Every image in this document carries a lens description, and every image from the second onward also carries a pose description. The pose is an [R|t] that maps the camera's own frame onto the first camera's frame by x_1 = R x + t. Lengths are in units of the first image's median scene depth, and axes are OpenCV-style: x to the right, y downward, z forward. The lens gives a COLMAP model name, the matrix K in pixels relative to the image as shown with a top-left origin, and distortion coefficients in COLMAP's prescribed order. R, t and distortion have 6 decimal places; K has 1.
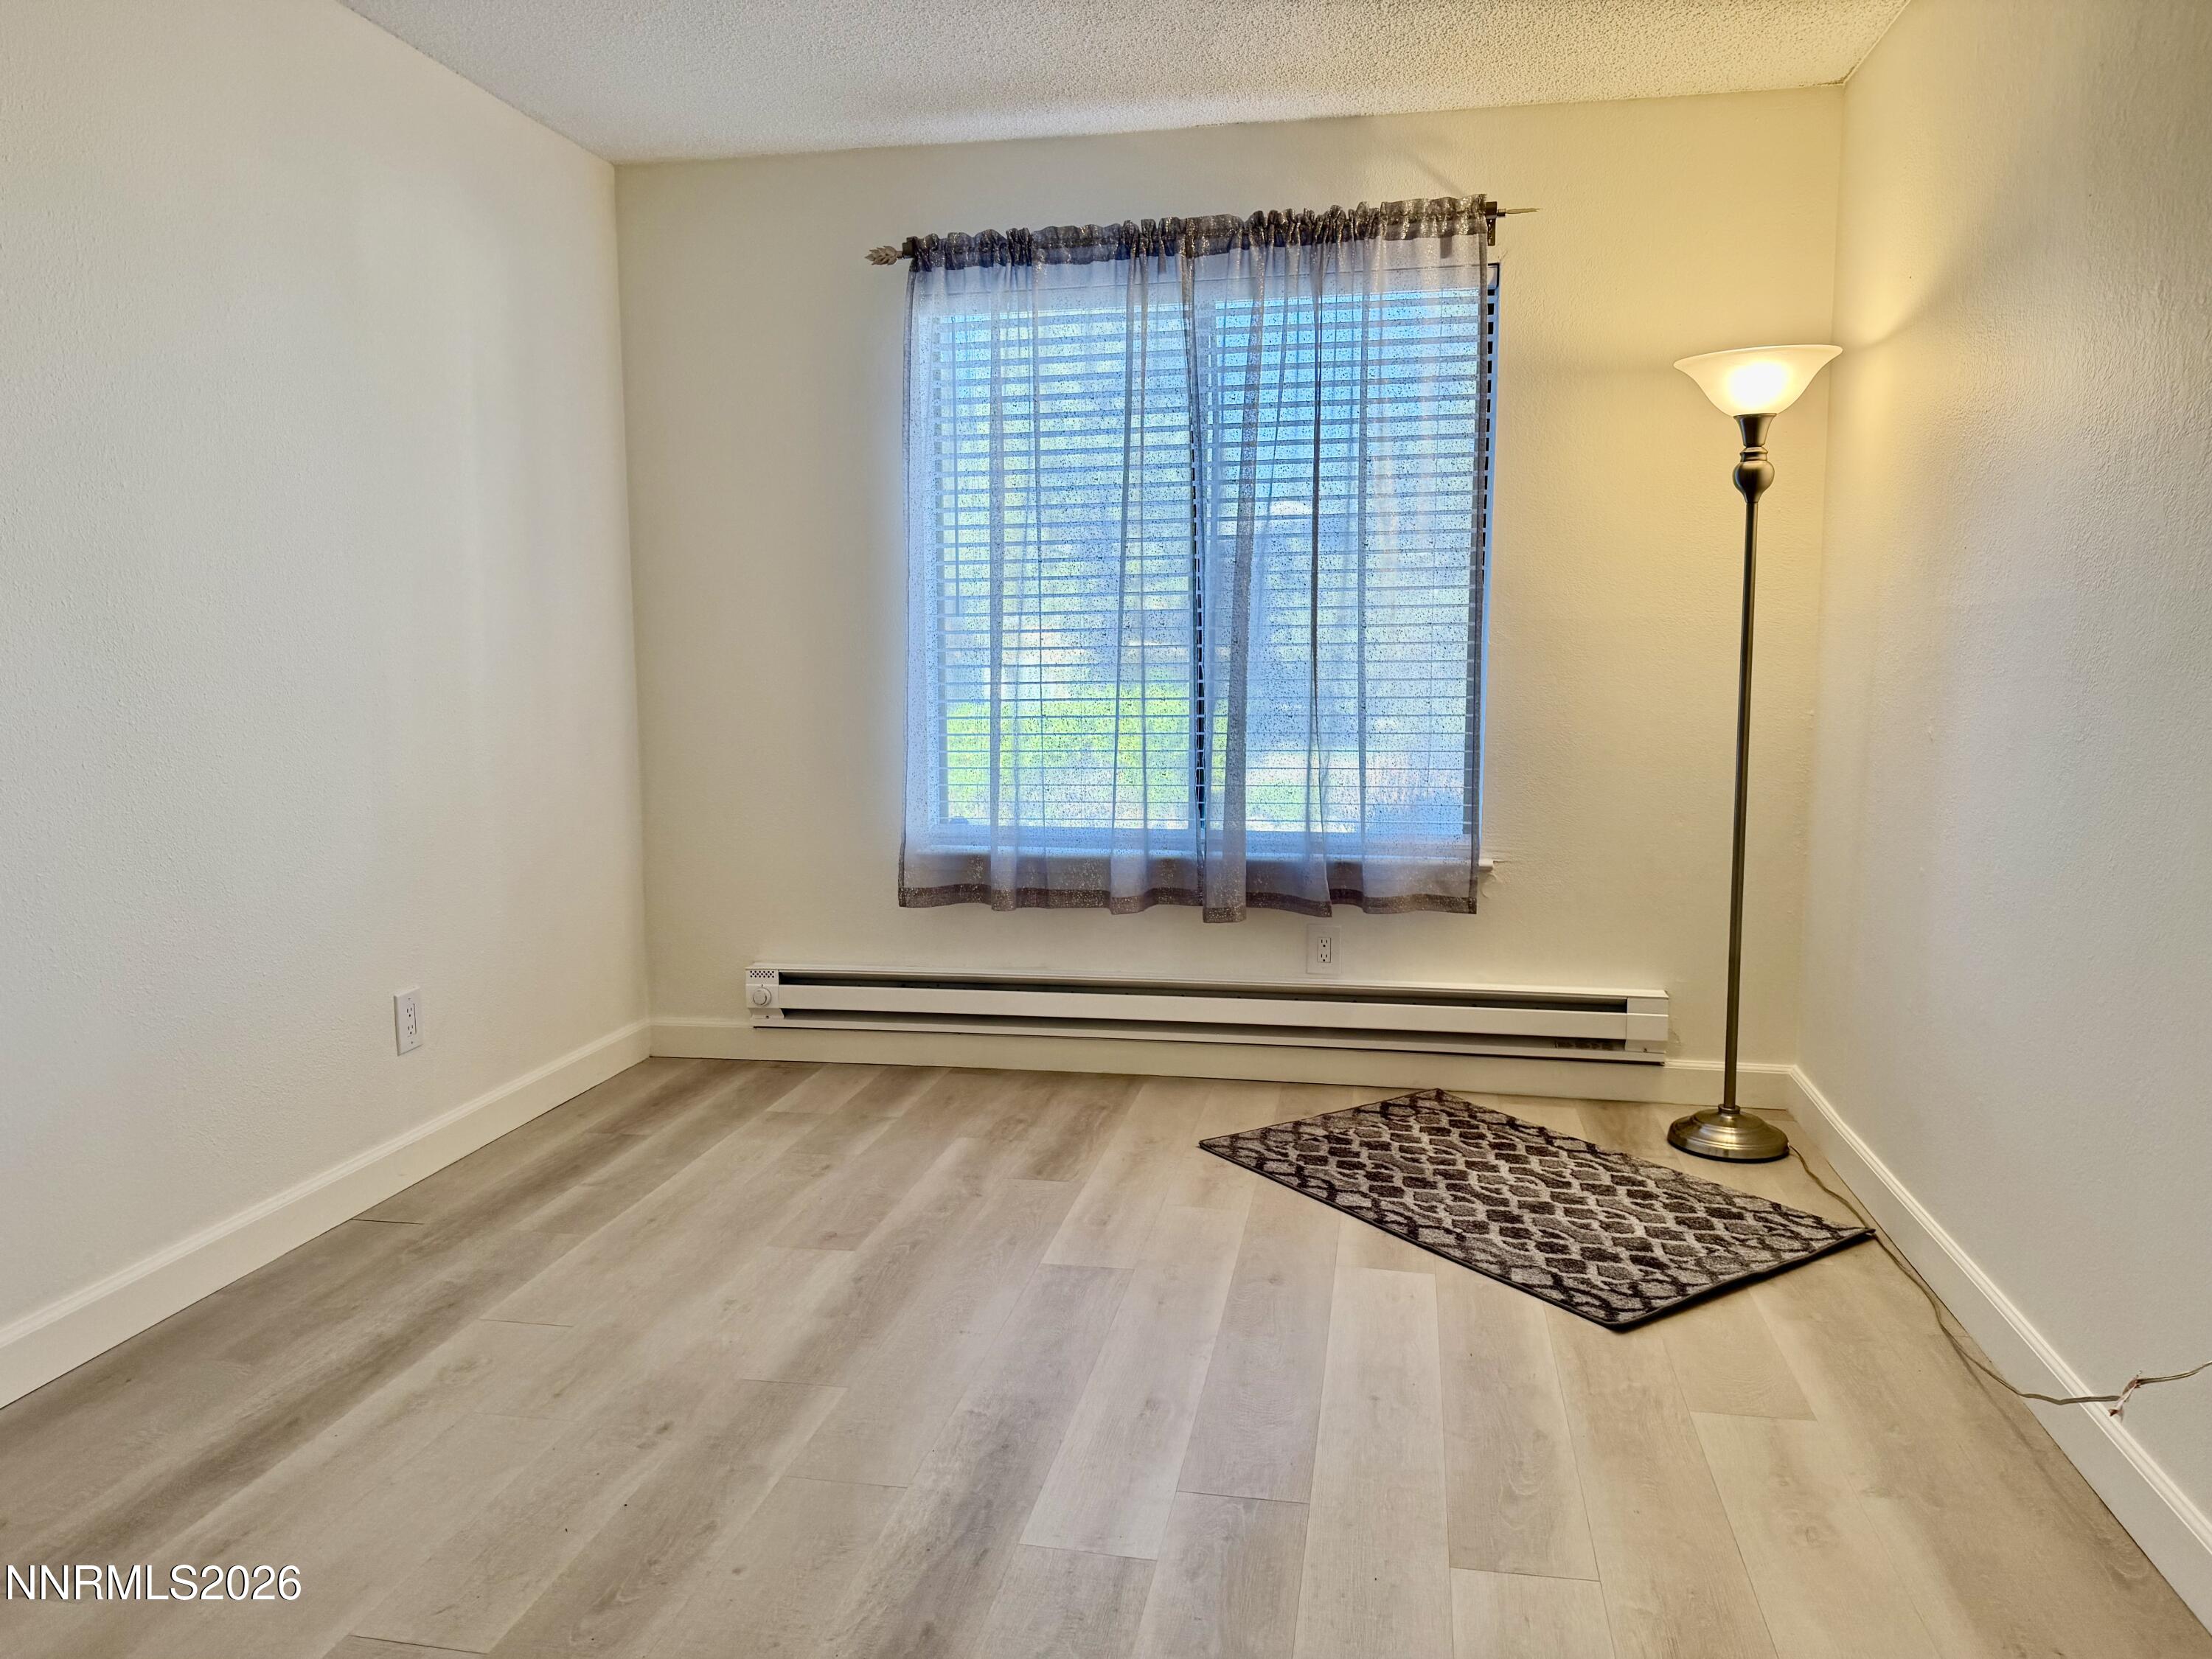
lens RADIAL K [[1540.3, 0, 1090.7], [0, 1540.3, 828.8], [0, 0, 1]] dist [0.055784, -0.075257]
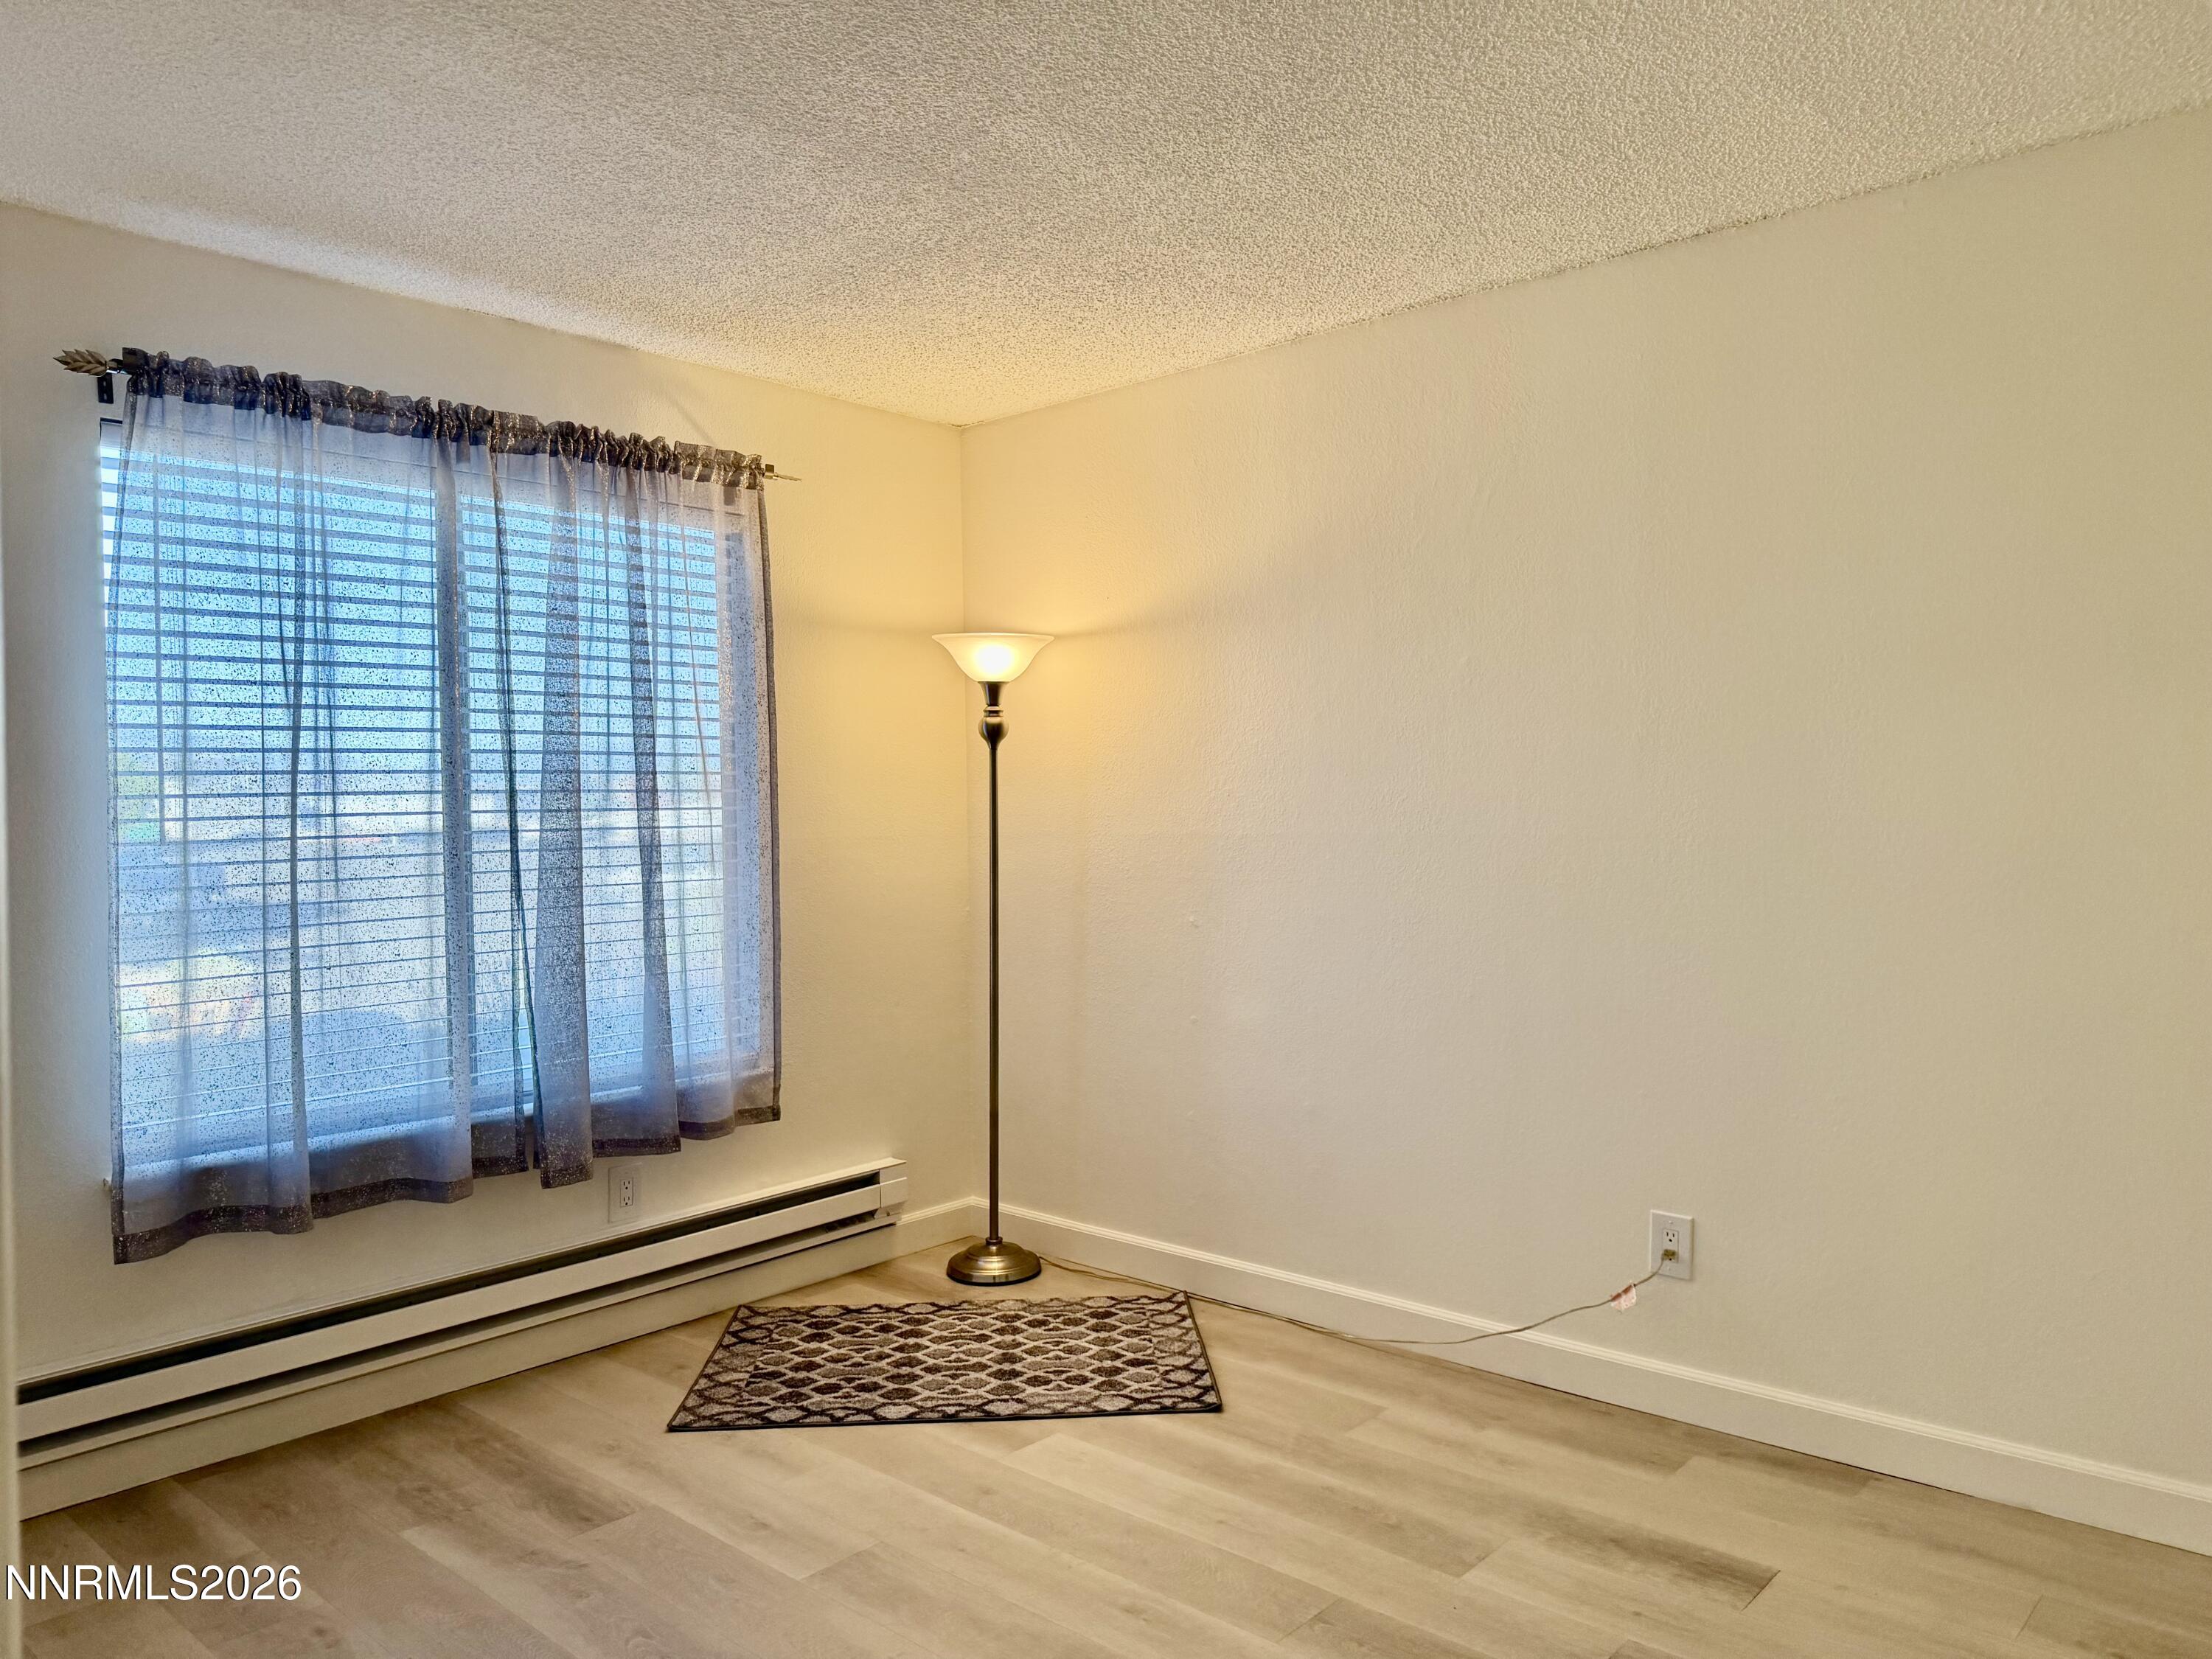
lens RADIAL K [[1540.3, 0, 1160.7], [0, 1540.3, 795.0], [0, 0, 1]] dist [0.055784, -0.075257]
pose [[0.500049, -0.000143, 0.865997, -0.585384], [0.109369, 0.992003, -0.062989, -0.075582], [-0.859063, 0.126211, 0.496066, 0.261367]]
